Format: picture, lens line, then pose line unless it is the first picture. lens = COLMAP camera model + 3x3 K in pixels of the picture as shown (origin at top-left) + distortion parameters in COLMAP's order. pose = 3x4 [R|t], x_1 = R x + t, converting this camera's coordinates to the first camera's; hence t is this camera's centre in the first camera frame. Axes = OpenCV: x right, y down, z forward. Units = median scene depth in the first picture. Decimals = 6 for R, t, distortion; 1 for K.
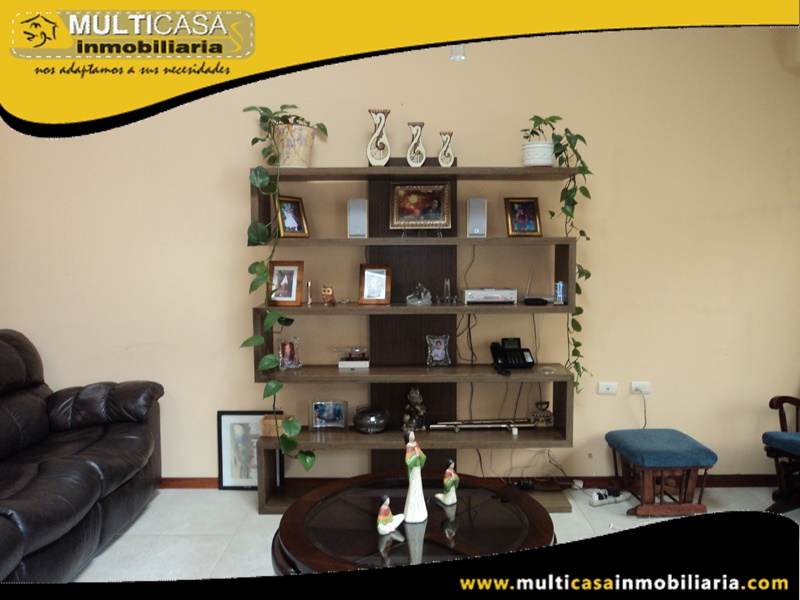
lens RADIAL K [[660.9, 0, 400.4], [0, 660.9, 297.5], [0, 0, 1]] dist [-0.009886, 0.000740]
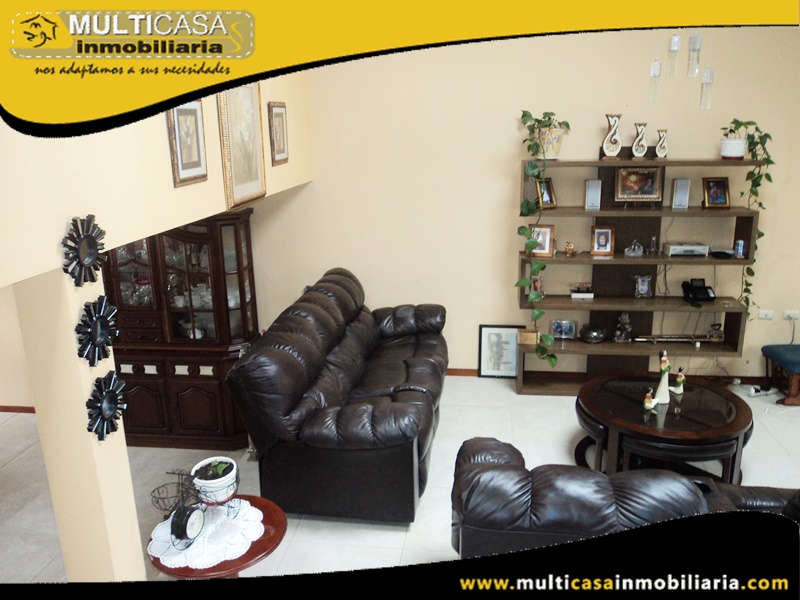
lens RADIAL K [[660.9, 0, 399.4], [0, 660.9, 302.4], [0, 0, 1]] dist [-0.009886, 0.000740]
pose [[0.993302, 0.018727, -0.114022, -0.304644], [0.001999, 0.983846, 0.179003, -0.142762], [0.115532, -0.178032, 0.977219, -0.448053]]
